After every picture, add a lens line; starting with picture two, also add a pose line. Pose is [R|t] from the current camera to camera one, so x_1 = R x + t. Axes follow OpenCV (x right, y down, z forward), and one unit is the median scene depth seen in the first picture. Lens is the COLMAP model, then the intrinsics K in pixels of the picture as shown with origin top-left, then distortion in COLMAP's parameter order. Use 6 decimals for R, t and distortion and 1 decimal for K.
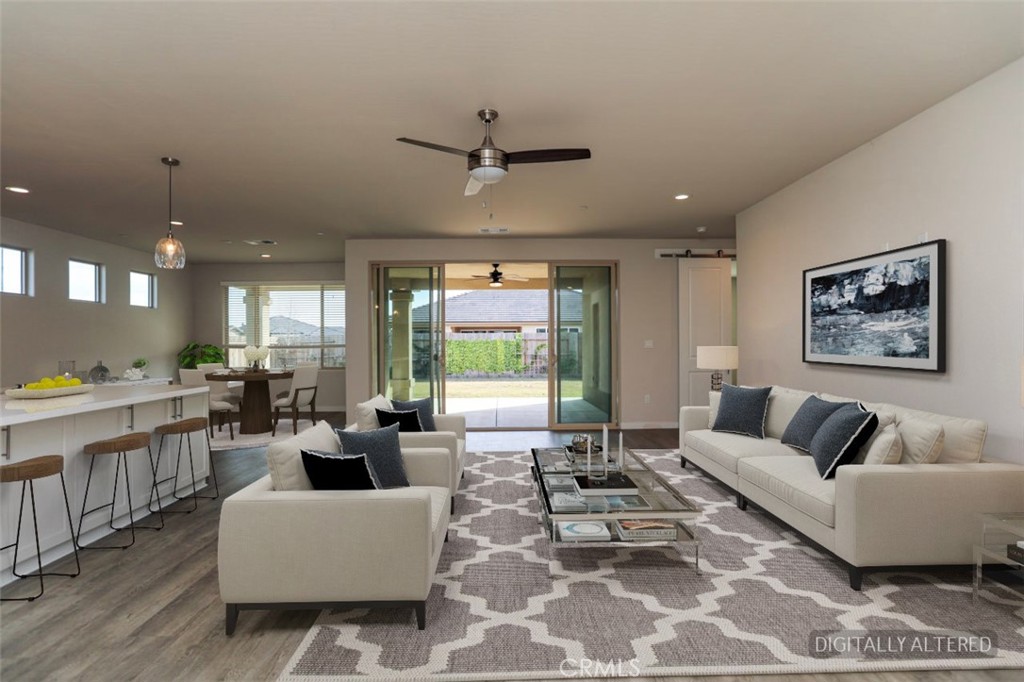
lens RADIAL K [[501.1, 0, 512.0], [0, 501.1, 341.0], [0, 0, 1]] dist [-0.000013, -0.000008]
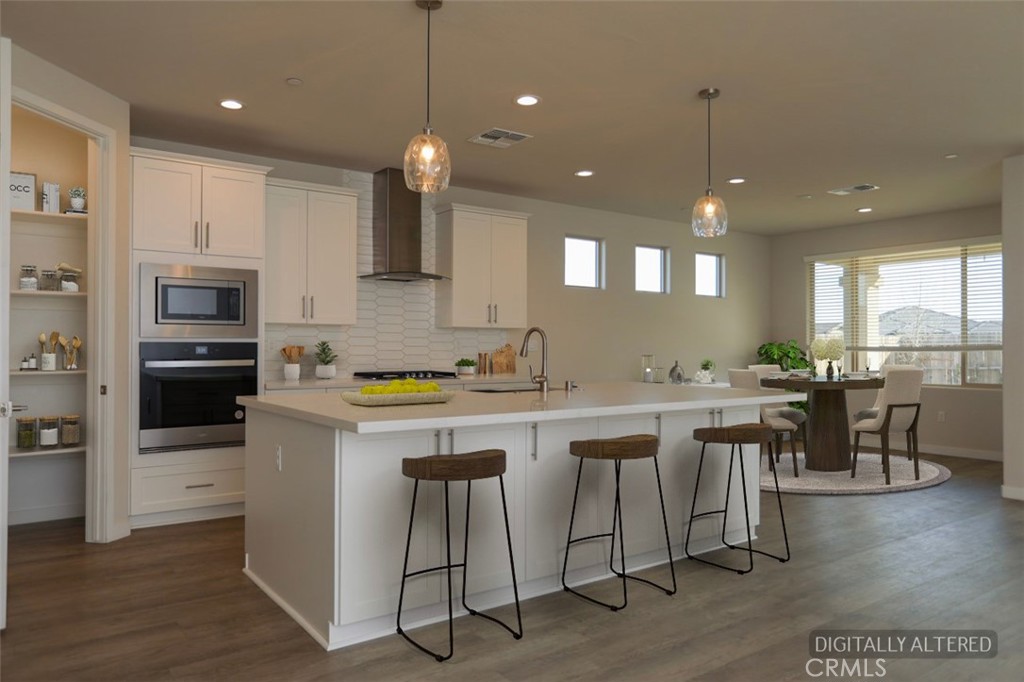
lens RADIAL K [[639.1, 0, 512.0], [0, 639.1, 341.0], [0, 0, 1]] dist [0.024047, -0.040488]
pose [[0.536574, 0.004659, -0.843841, -0.021682], [-0.009015, 0.999959, -0.000212, 0.009355], [0.843805, 0.007721, 0.536594, 0.159171]]
